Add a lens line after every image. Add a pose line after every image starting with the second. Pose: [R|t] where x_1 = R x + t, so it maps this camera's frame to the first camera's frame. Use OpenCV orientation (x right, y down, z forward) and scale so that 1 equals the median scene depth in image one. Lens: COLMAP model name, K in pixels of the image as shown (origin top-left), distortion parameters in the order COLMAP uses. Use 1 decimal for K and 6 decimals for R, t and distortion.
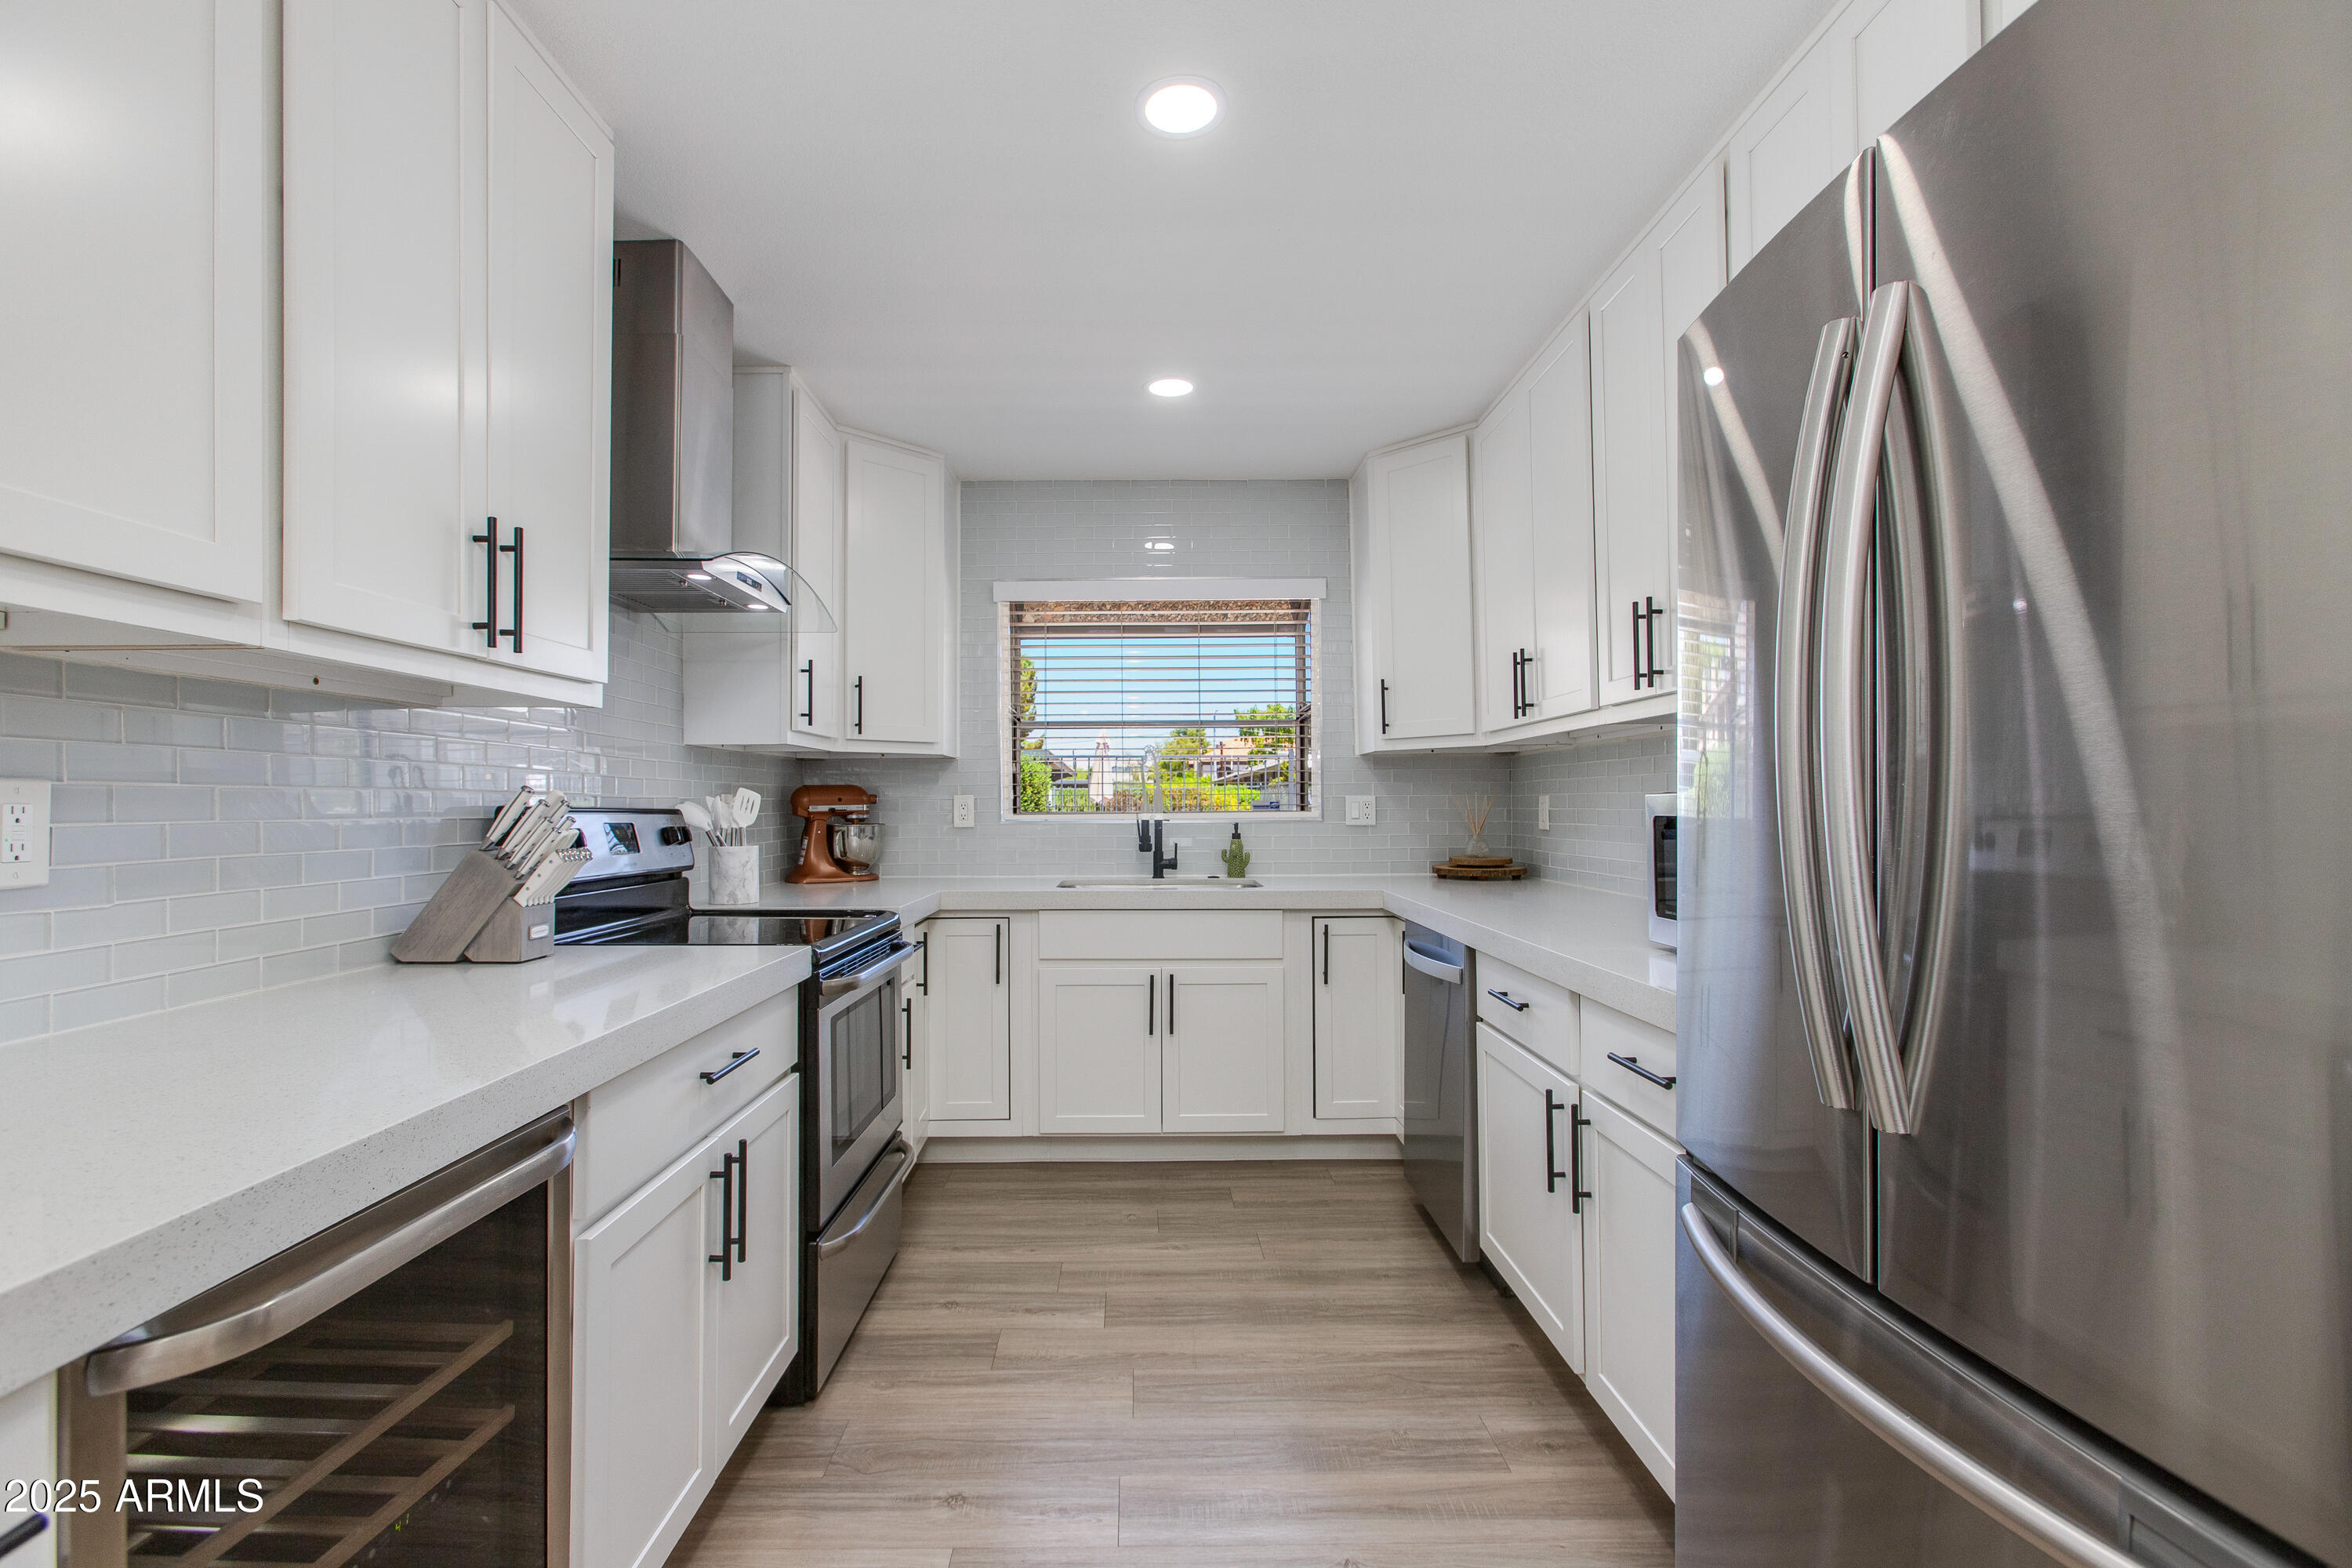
lens RADIAL K [[1075.9, 0, 1158.8], [0, 1075.9, 786.5], [0, 0, 1]] dist [-0.005289, 0.001839]
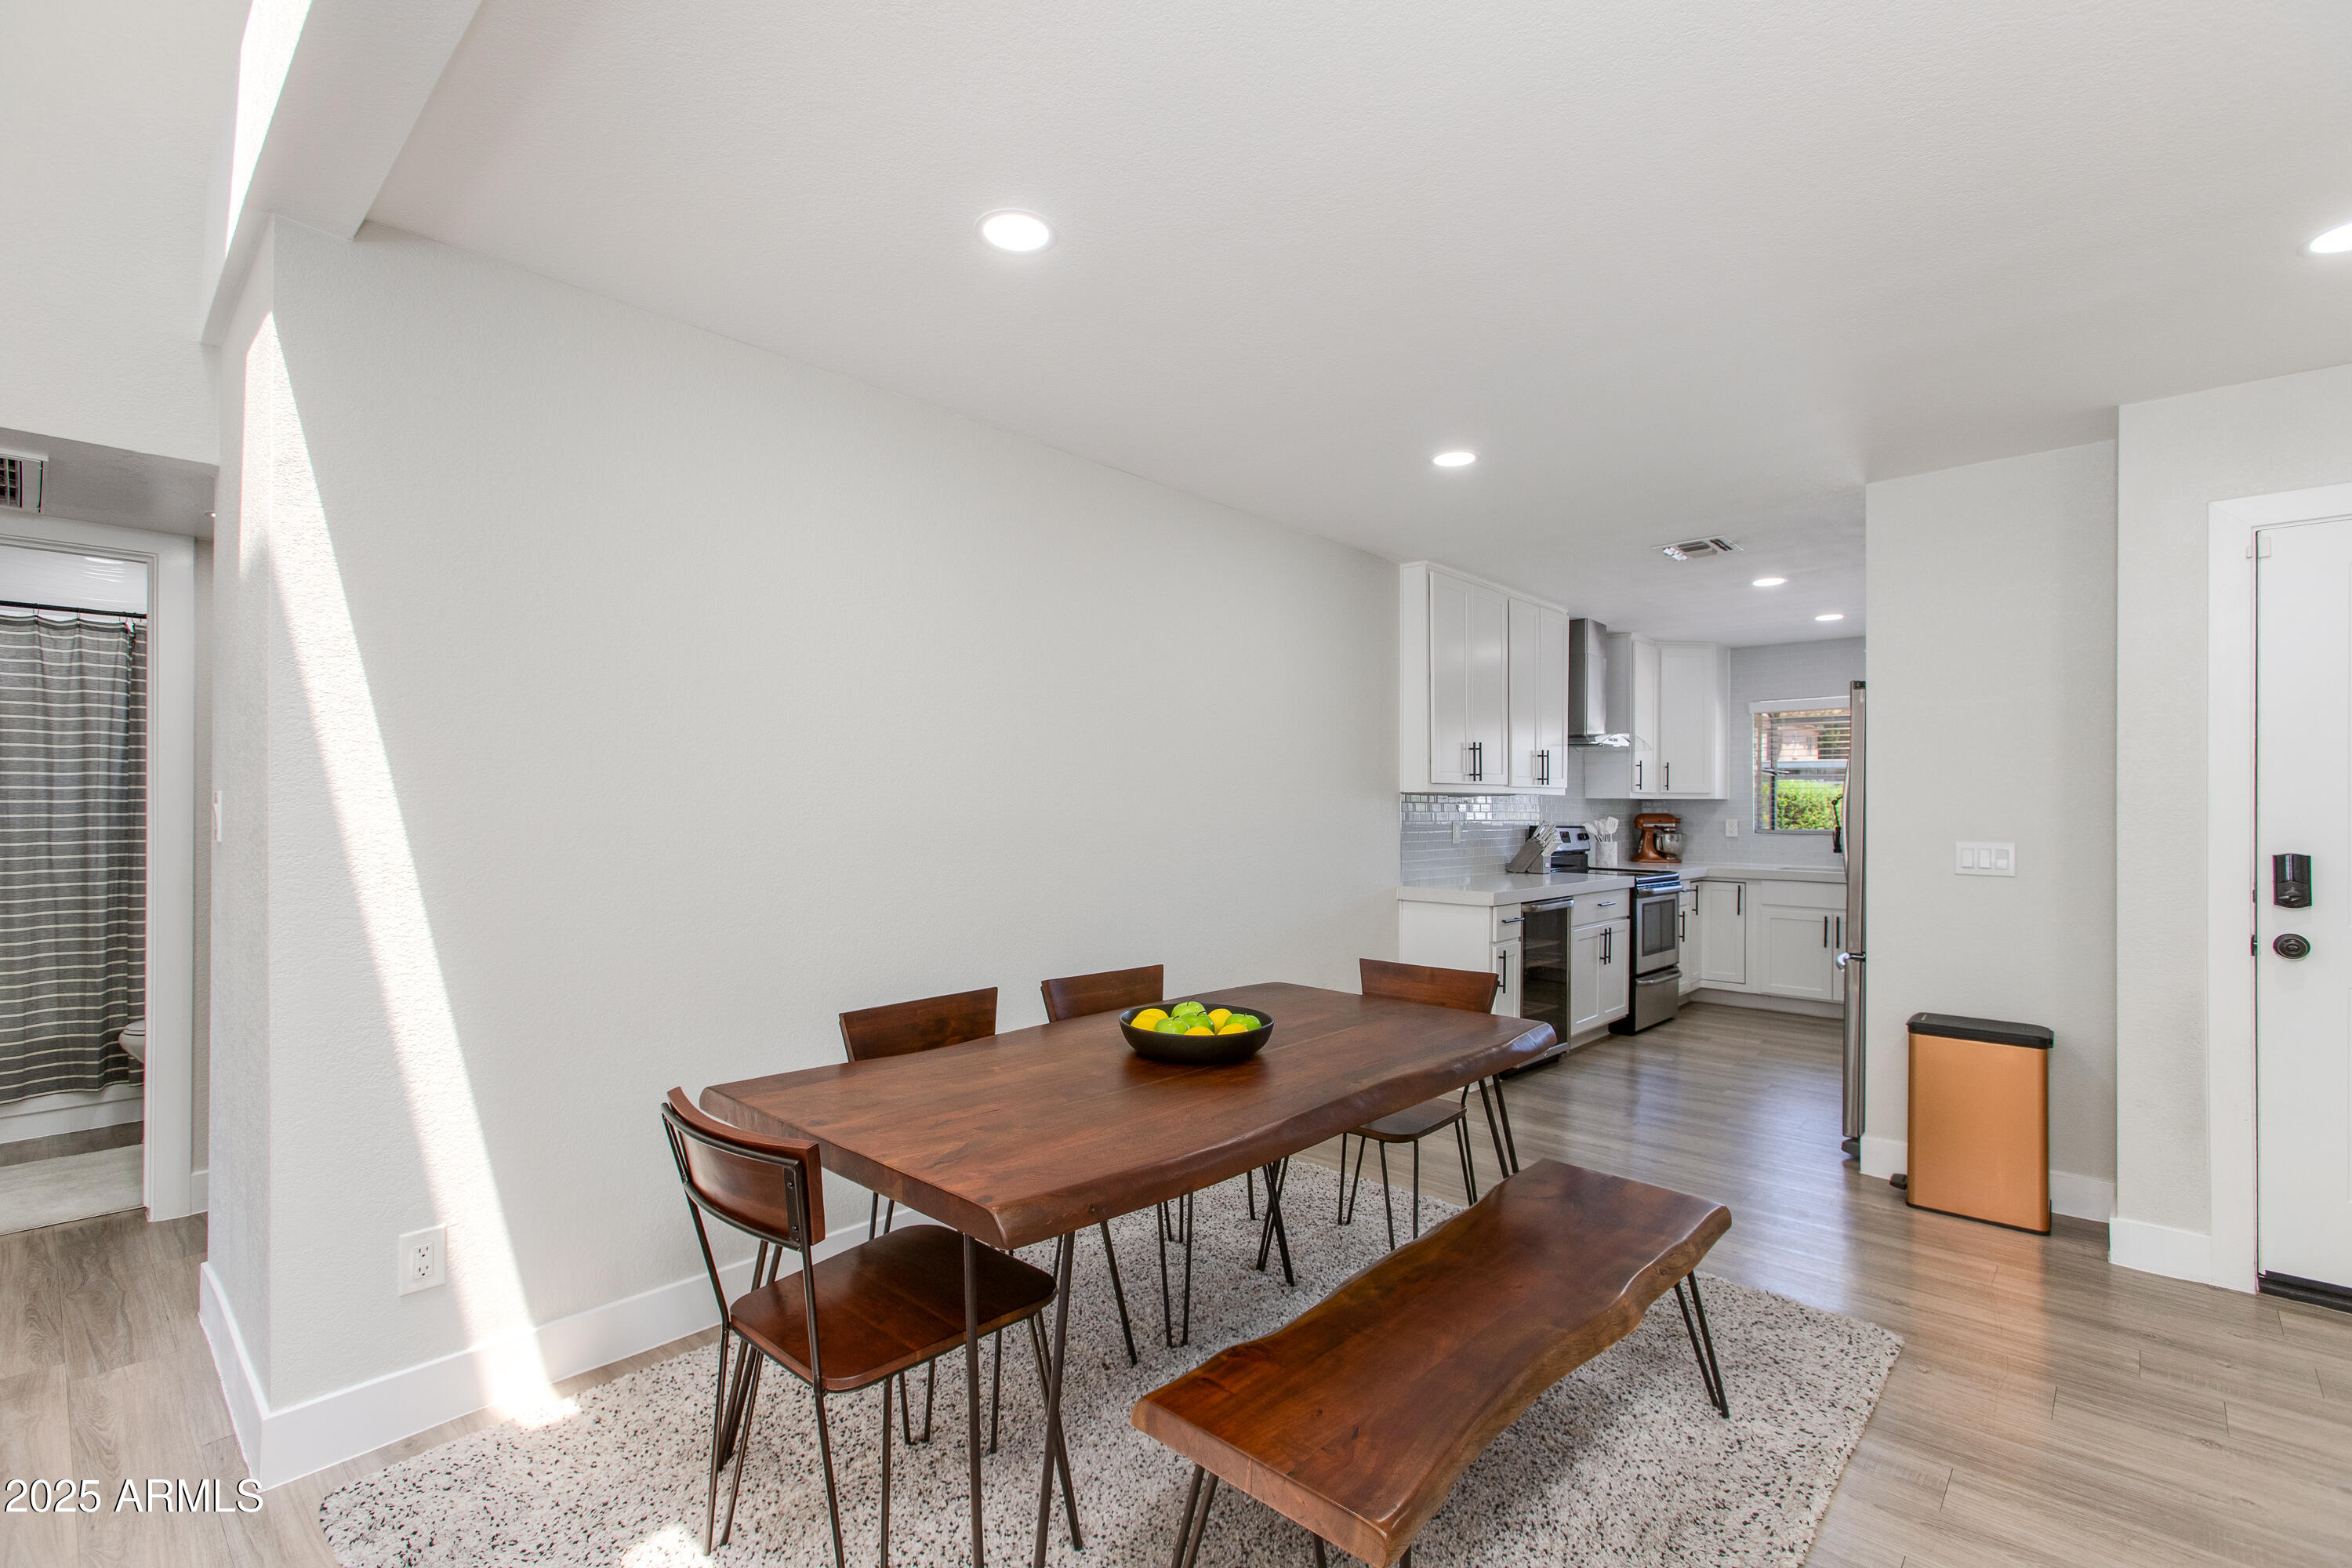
lens RADIAL K [[1044.2, 0, 1177.3], [0, 1044.2, 790.5], [0, 0, 1]] dist [-0.001563, 0.000327]
pose [[0.722342, 0.000646, -0.691535, 0.501048], [0.000436, 0.999999, 0.001390, -0.060171], [0.691536, -0.001305, 0.722341, -1.287187]]
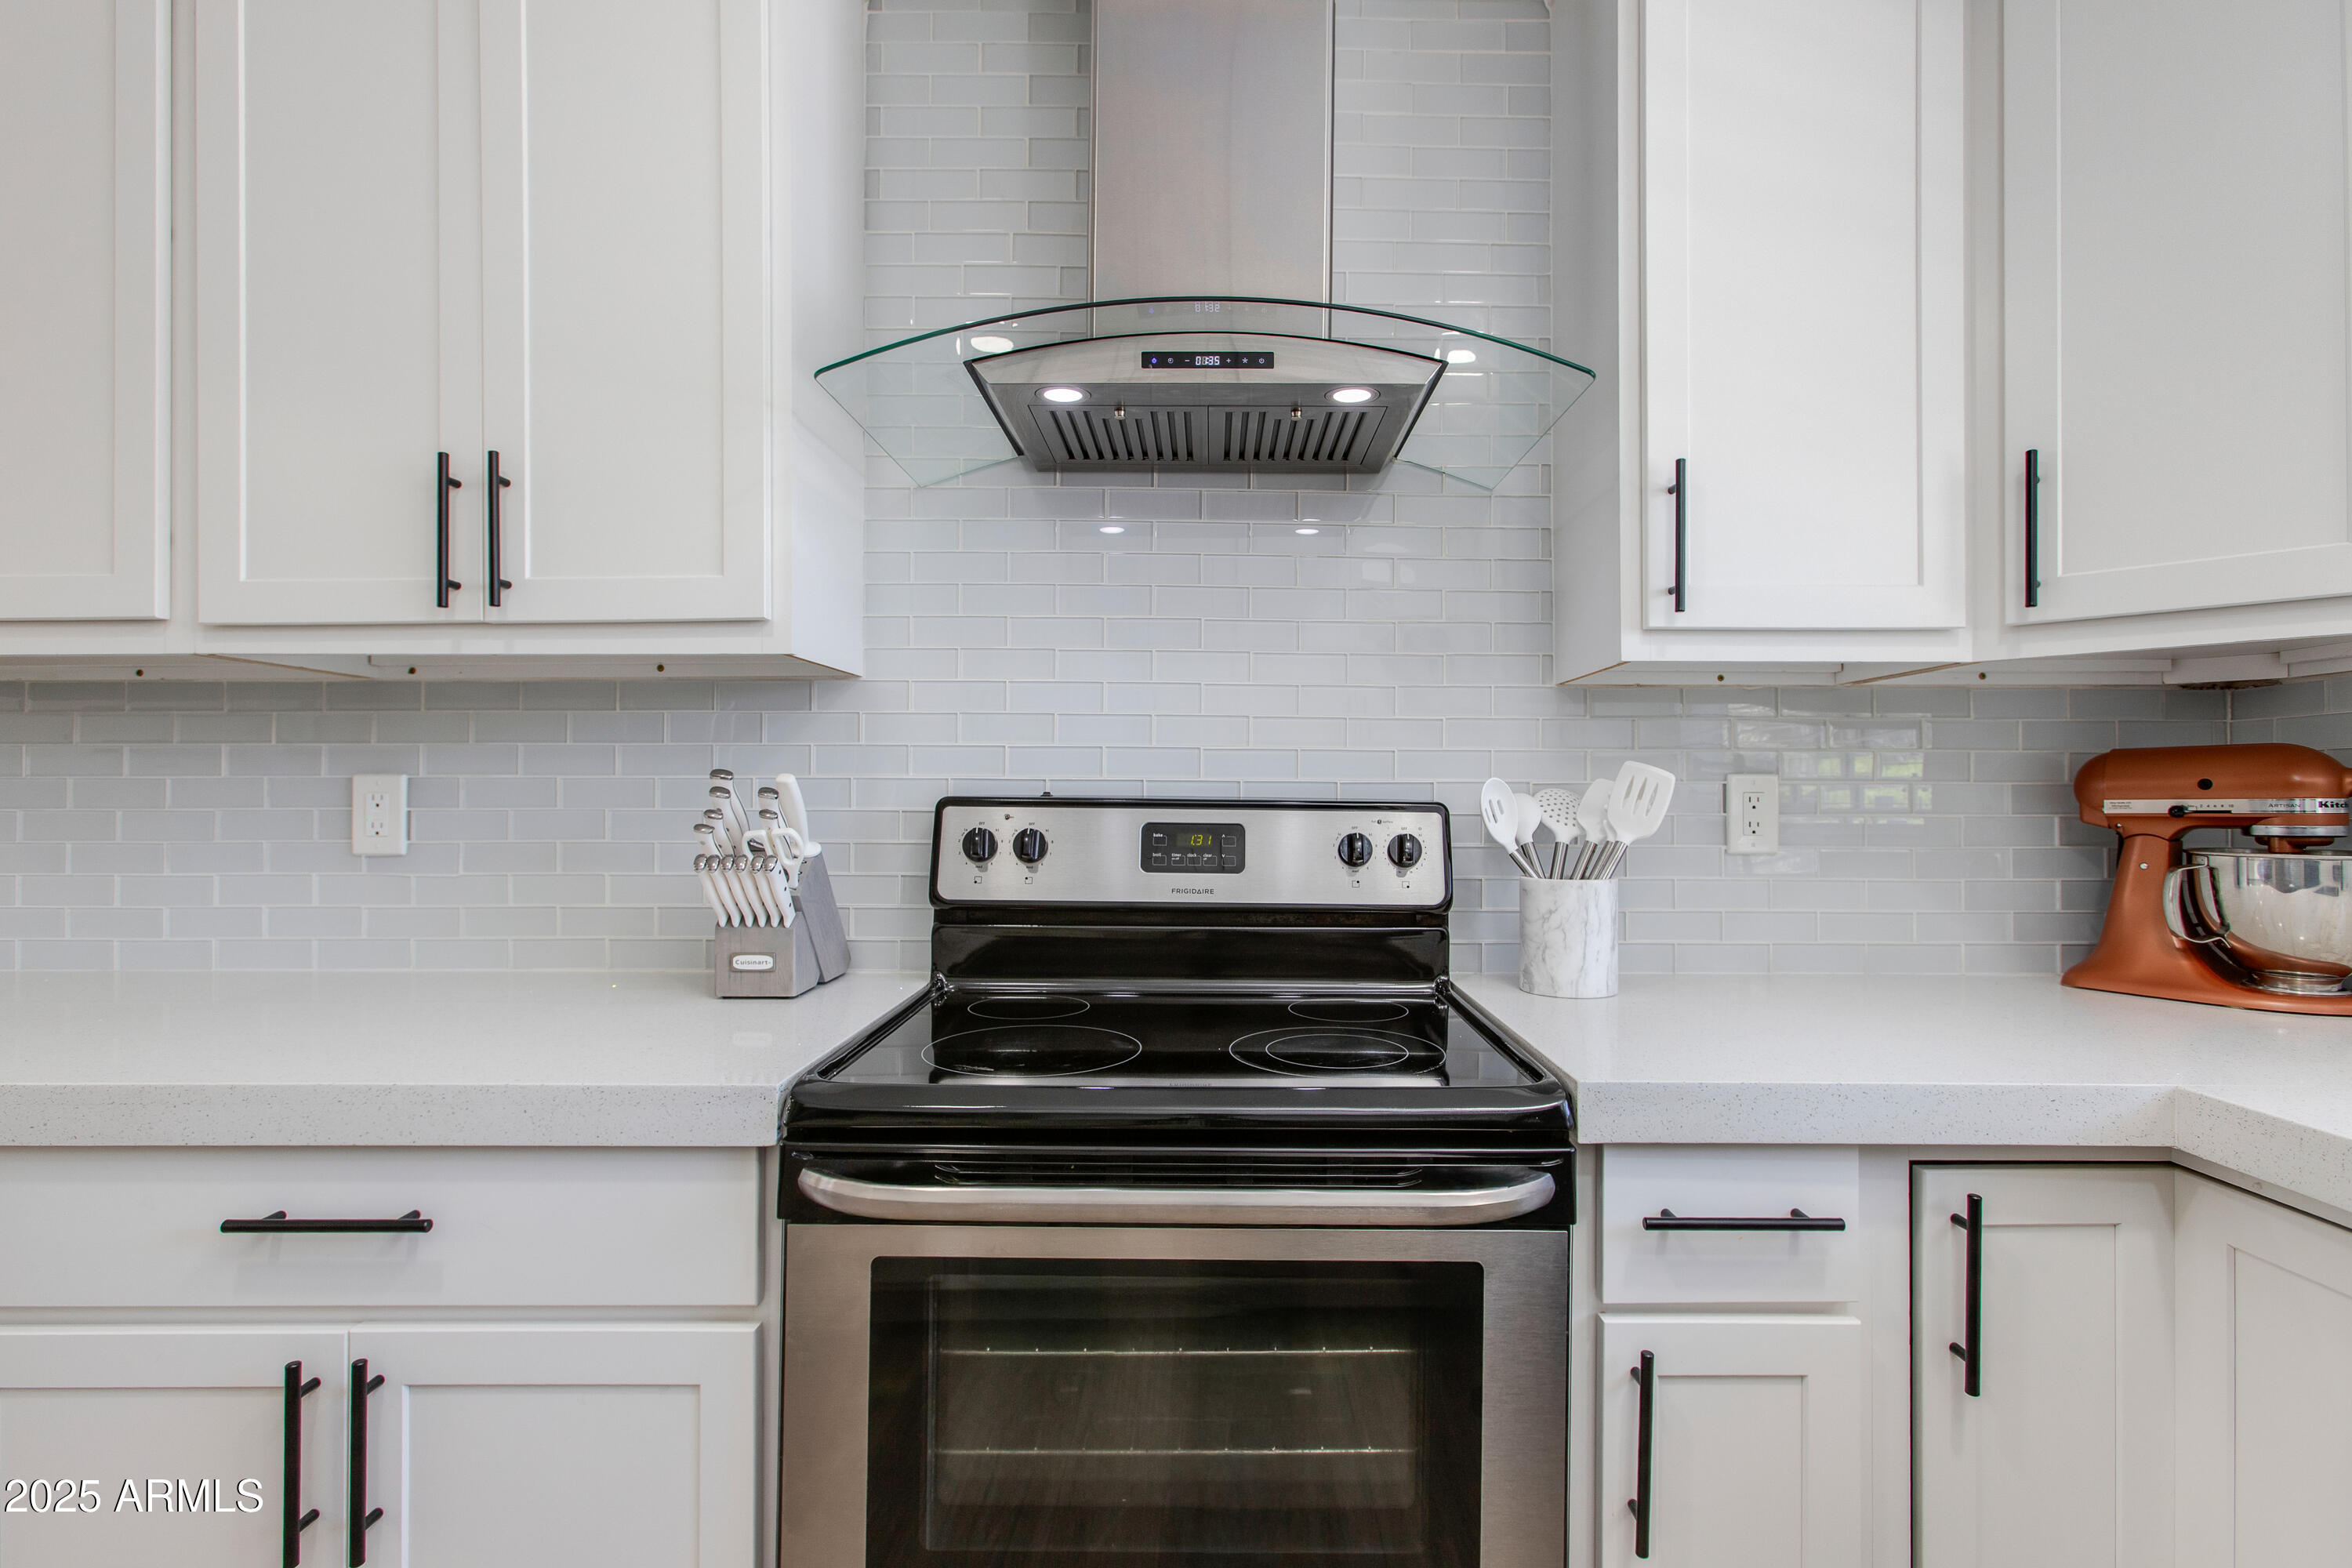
lens RADIAL K [[1075.9, 0, 1186.2], [0, 1075.9, 791.2], [0, 0, 1]] dist [-0.005289, 0.001839]
pose [[-0.014073, 0.003305, -0.999896, 0.108638], [0.015916, 0.999869, 0.003081, 0.010630], [0.999774, -0.015871, -0.014124, 0.827862]]
